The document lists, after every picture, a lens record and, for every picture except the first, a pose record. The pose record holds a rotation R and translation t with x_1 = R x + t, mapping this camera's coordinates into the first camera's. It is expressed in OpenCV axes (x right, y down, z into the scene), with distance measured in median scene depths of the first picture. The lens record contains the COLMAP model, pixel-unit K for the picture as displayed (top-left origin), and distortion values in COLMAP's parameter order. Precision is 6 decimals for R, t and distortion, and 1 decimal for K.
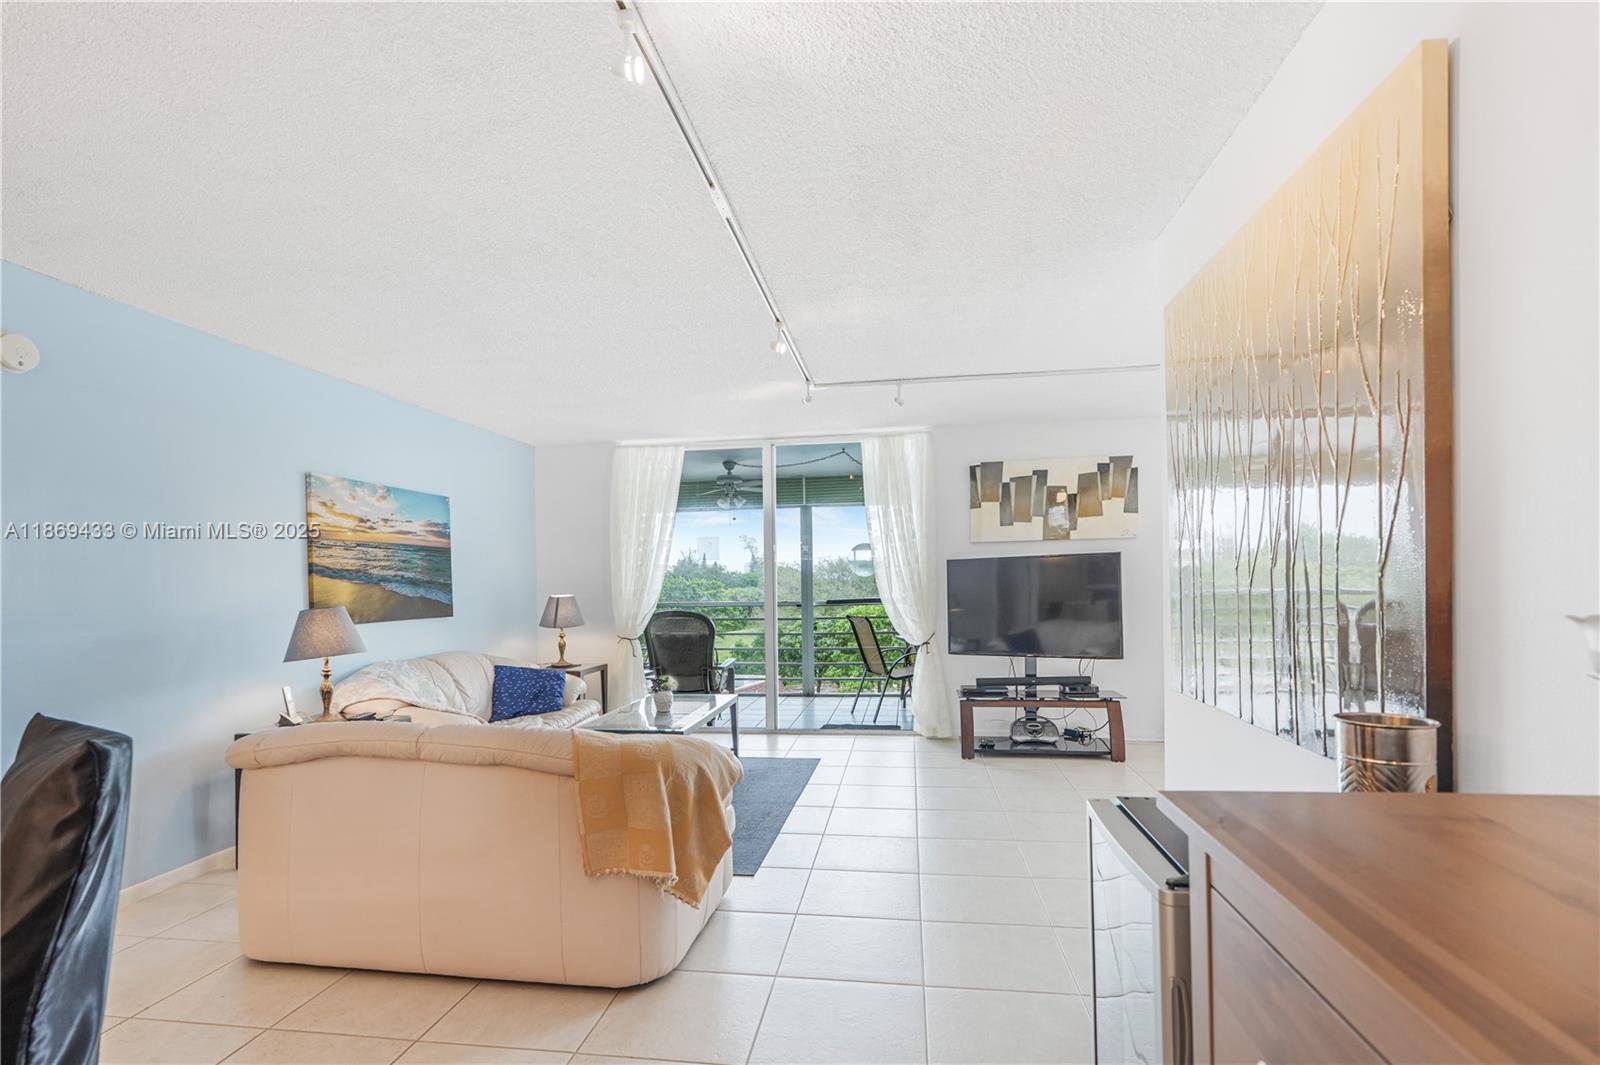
lens RADIAL K [[736.6, 0, 799.0], [0, 736.6, 594.7], [0, 0, 1]] dist [-0.003890, 0.001775]
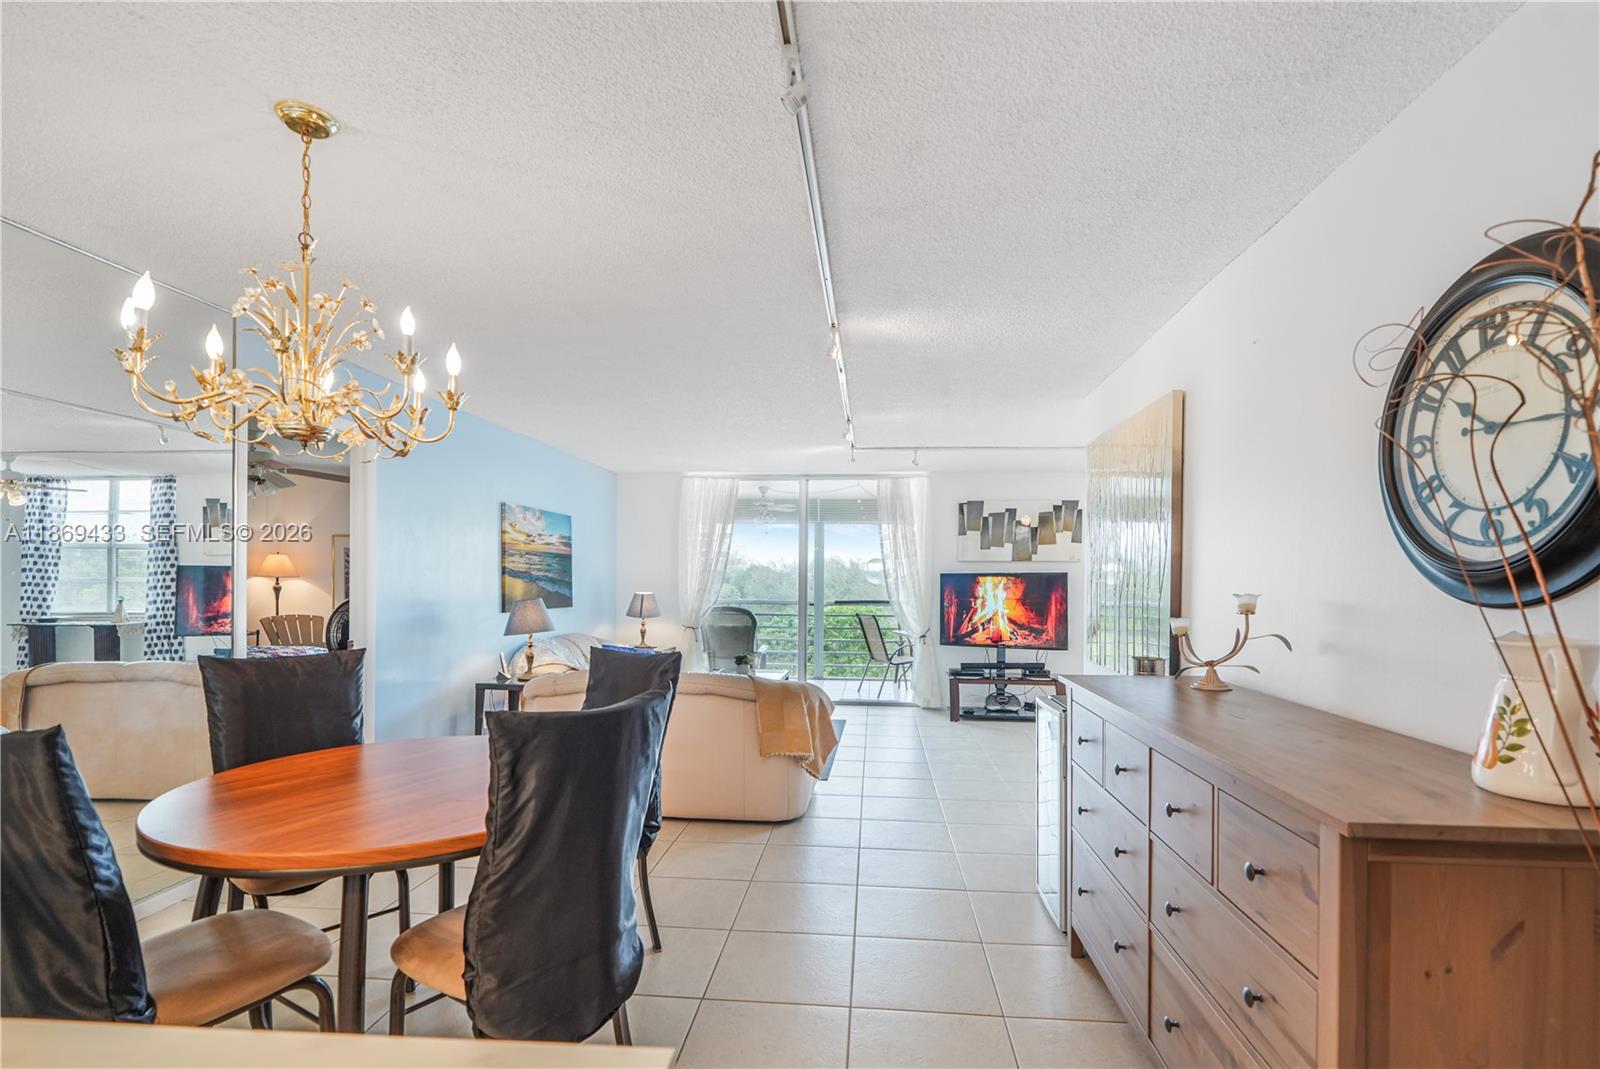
lens RADIAL K [[736.6, 0, 816.0], [0, 736.6, 581.6], [0, 0, 1]] dist [-0.003890, 0.001775]
pose [[0.997164, 0.027343, 0.070123, -0.118758], [-0.026236, 0.999517, -0.016662, -0.004673], [-0.070544, 0.014775, 0.997399, -0.315240]]
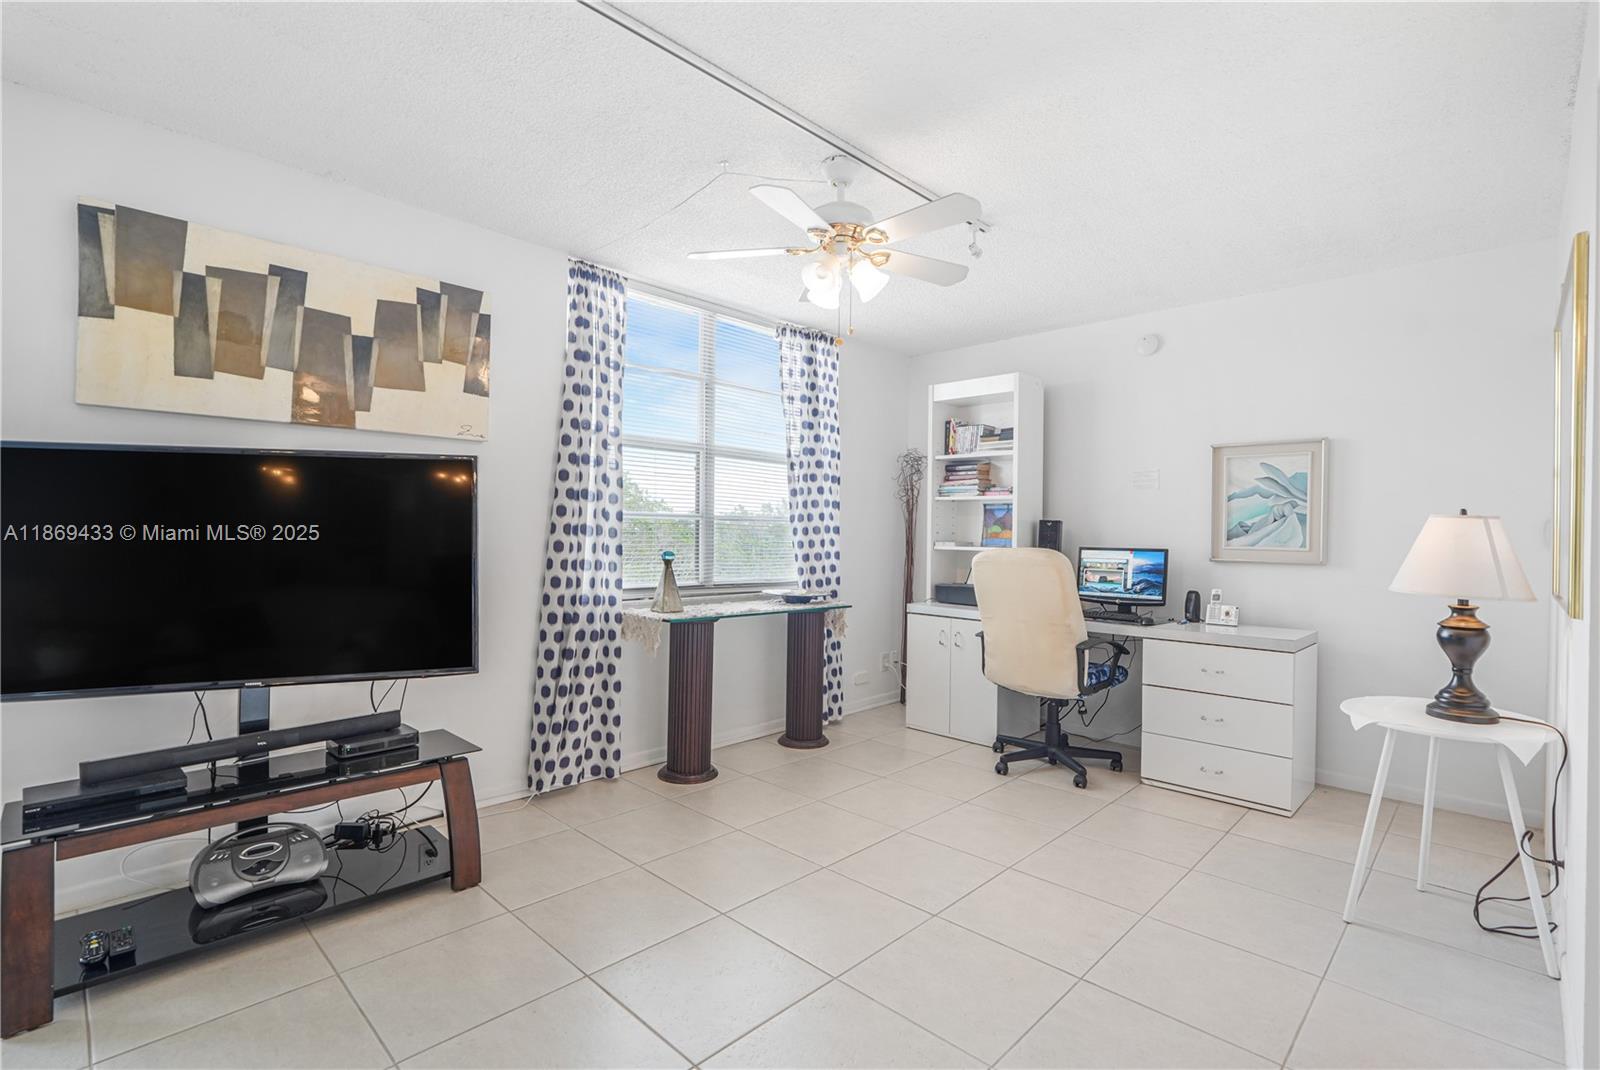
lens RADIAL K [[736.6, 0, 795.7], [0, 736.6, 538.3], [0, 0, 1]] dist [-0.003890, 0.001775]
pose [[0.580797, 0.020330, 0.813795, 0.146555], [-0.011558, 0.999793, -0.016728, 0.001408], [-0.813967, 0.000310, 0.580912, 0.492109]]
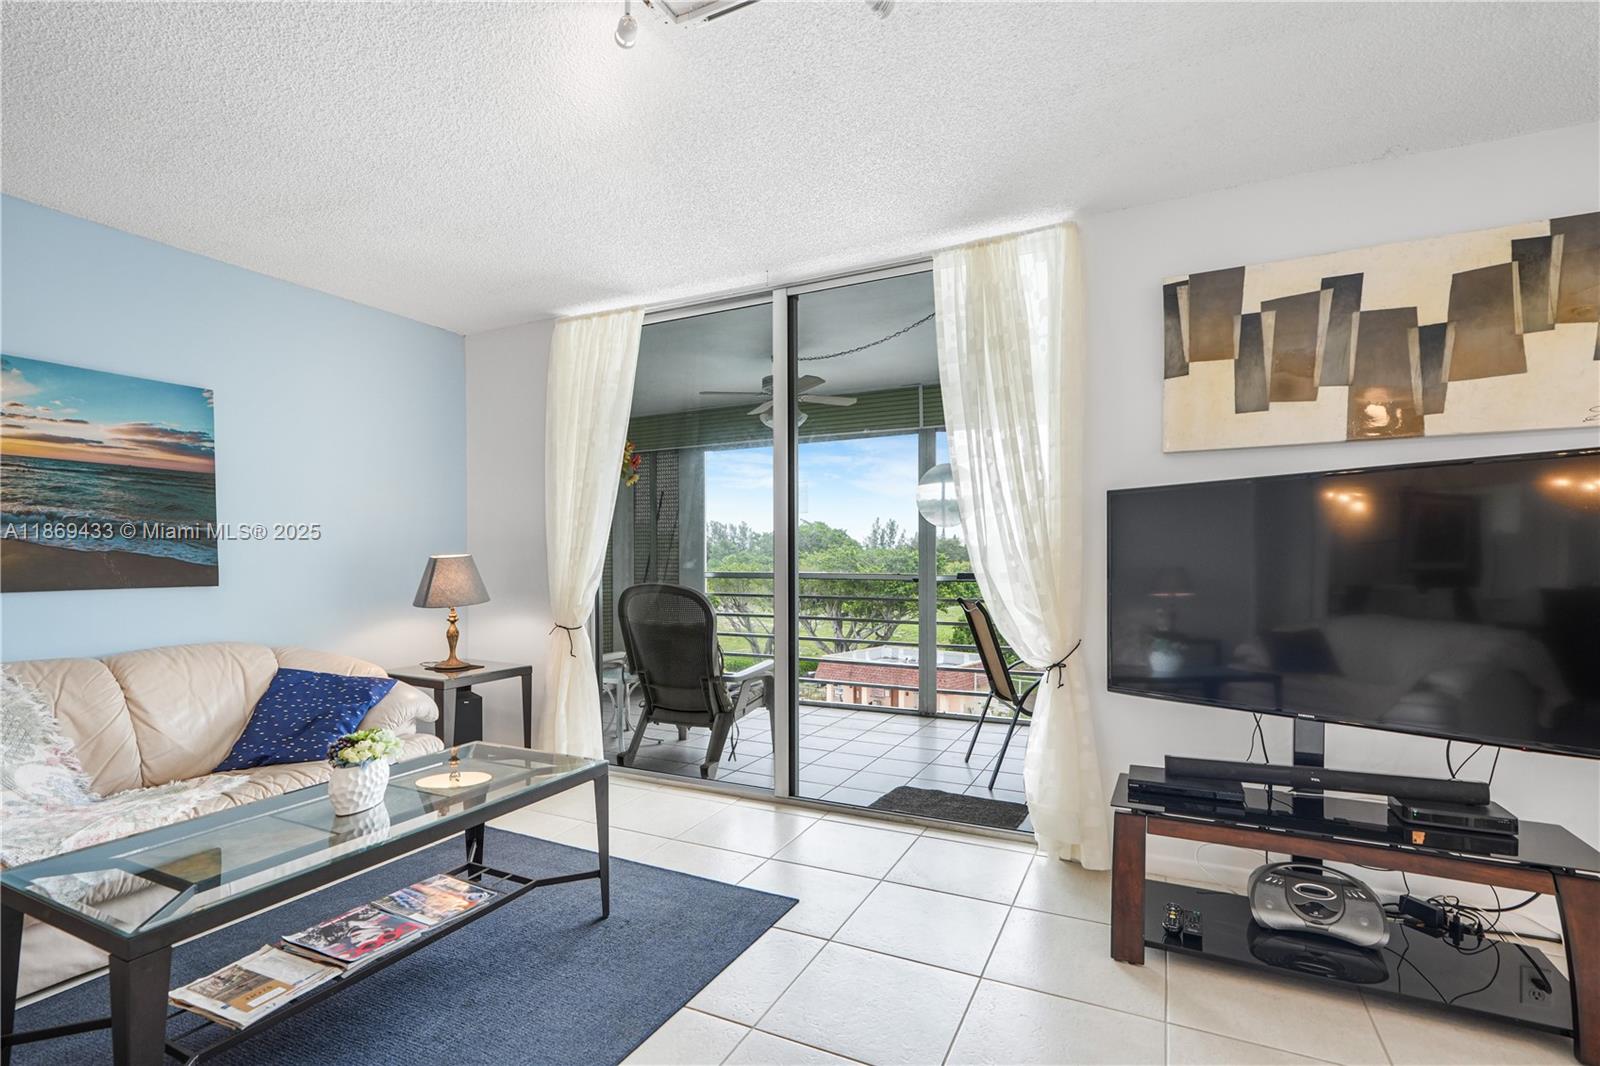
lens RADIAL K [[736.6, 0, 813.1], [0, 736.6, 562.7], [0, 0, 1]] dist [-0.003890, 0.001775]
pose [[0.957064, 0.017473, -0.289349, 0.164950], [-0.017950, 0.999838, 0.001006, 0.000811], [0.289320, 0.004231, 0.957223, 0.519140]]
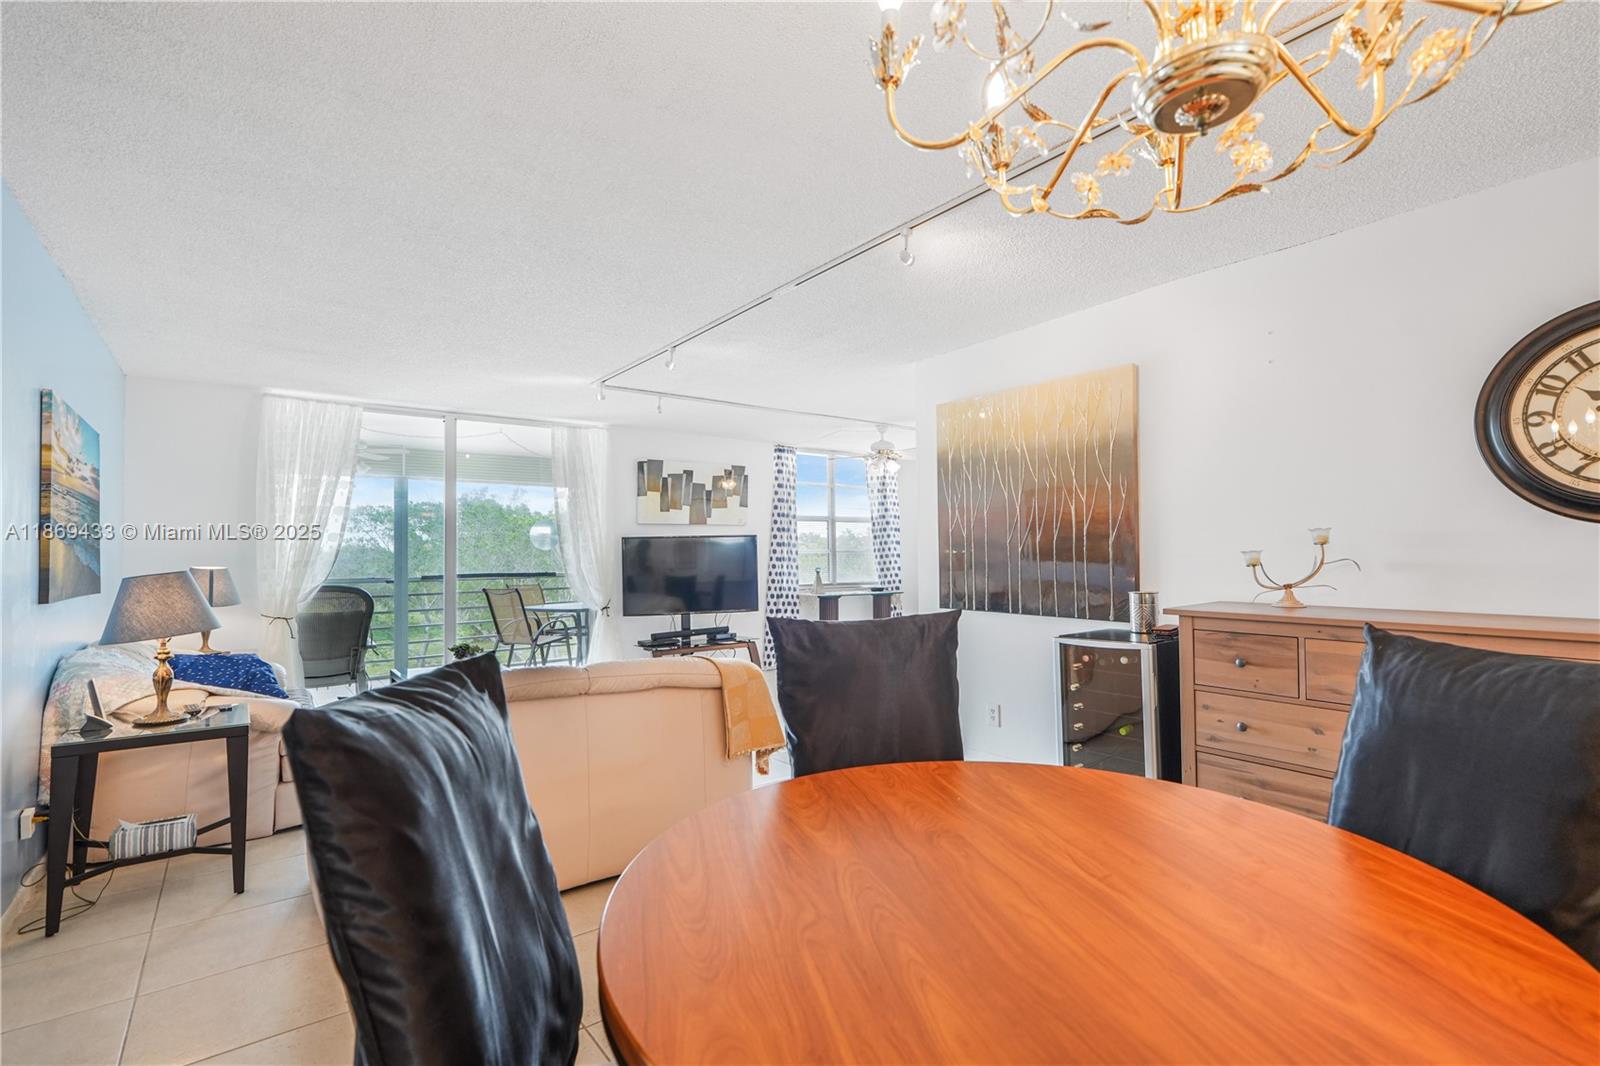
lens RADIAL K [[736.6, 0, 789.3], [0, 736.6, 543.8], [0, 0, 1]] dist [-0.003890, 0.001775]
pose [[0.699024, 0.022465, 0.714746, -0.477970], [0.011241, 0.999038, -0.042394, 0.017437], [-0.715010, 0.037669, 0.698098, -0.024146]]
